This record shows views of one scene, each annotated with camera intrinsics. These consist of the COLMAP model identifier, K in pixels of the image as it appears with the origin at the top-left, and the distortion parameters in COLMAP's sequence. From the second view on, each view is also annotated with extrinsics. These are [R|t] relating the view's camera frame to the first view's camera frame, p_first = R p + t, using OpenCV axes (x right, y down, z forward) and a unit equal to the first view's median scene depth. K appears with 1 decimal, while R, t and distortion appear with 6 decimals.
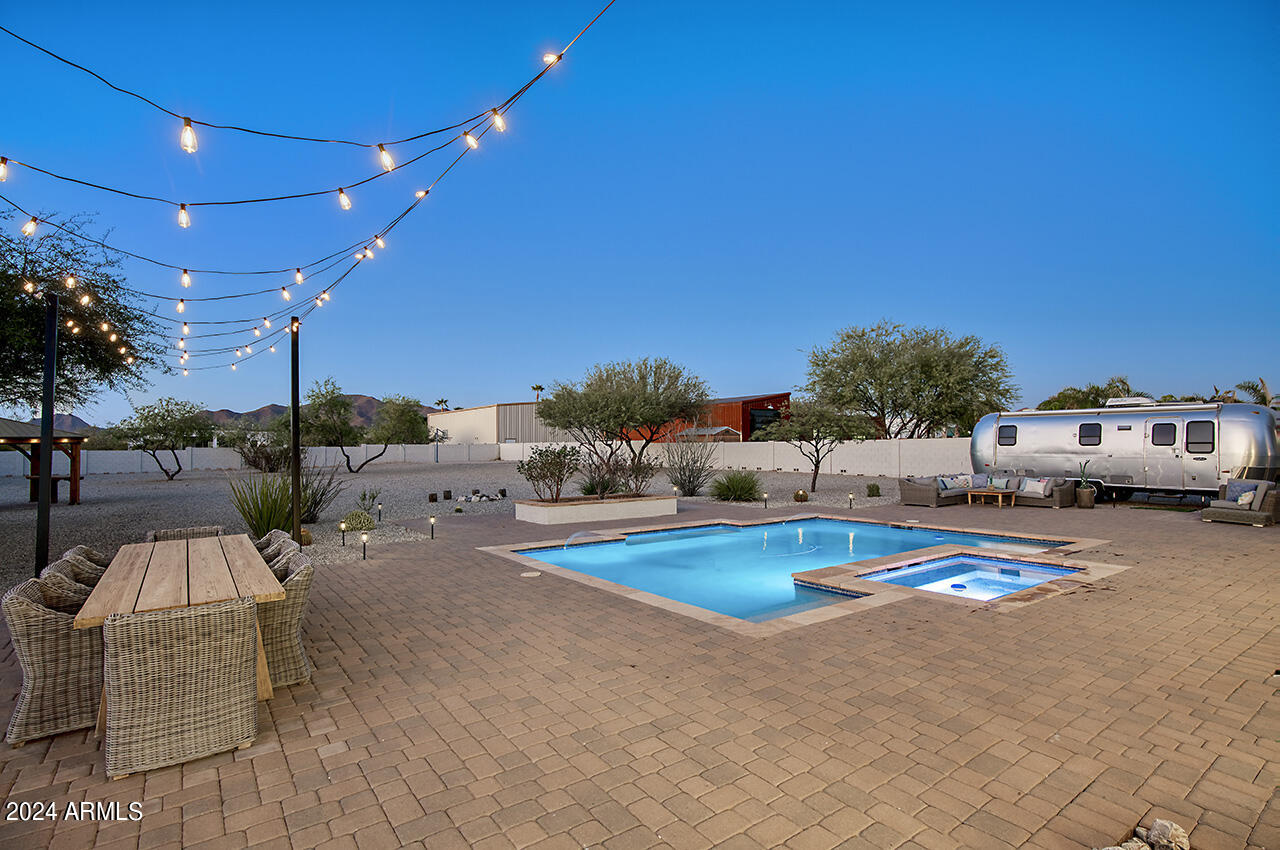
lens RADIAL K [[612.5, 0, 634.4], [0, 612.5, 431.8], [0, 0, 1]] dist [-0.029683, -0.000428]
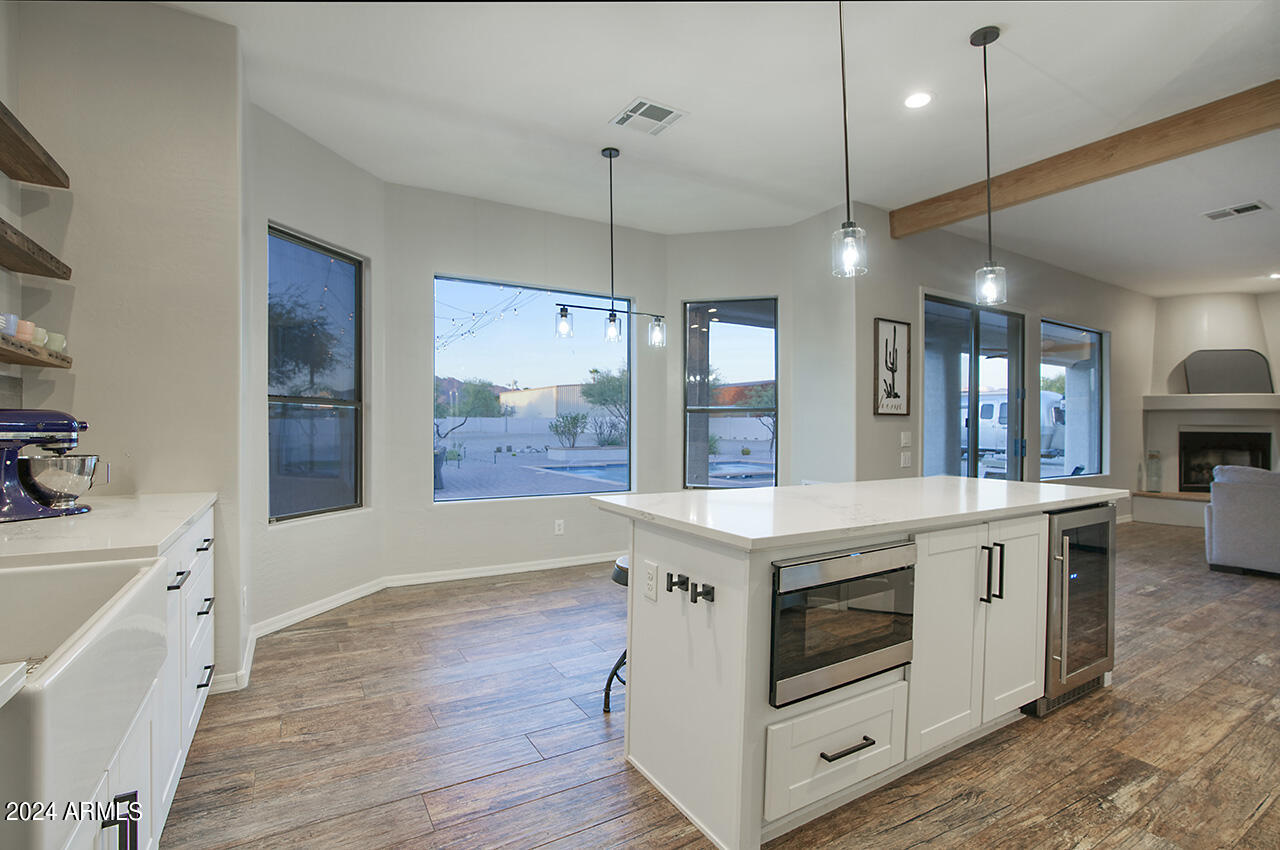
lens RADIAL K [[586.5, 0, 642.4], [0, 586.5, 425.9], [0, 0, 1]] dist [-0.055566, 0.015757]
pose [[0.995646, 0.015458, -0.091925, 0.082876], [-0.013296, 0.999622, 0.024075, 0.007597], [0.092263, -0.022748, 0.995475, -0.213188]]
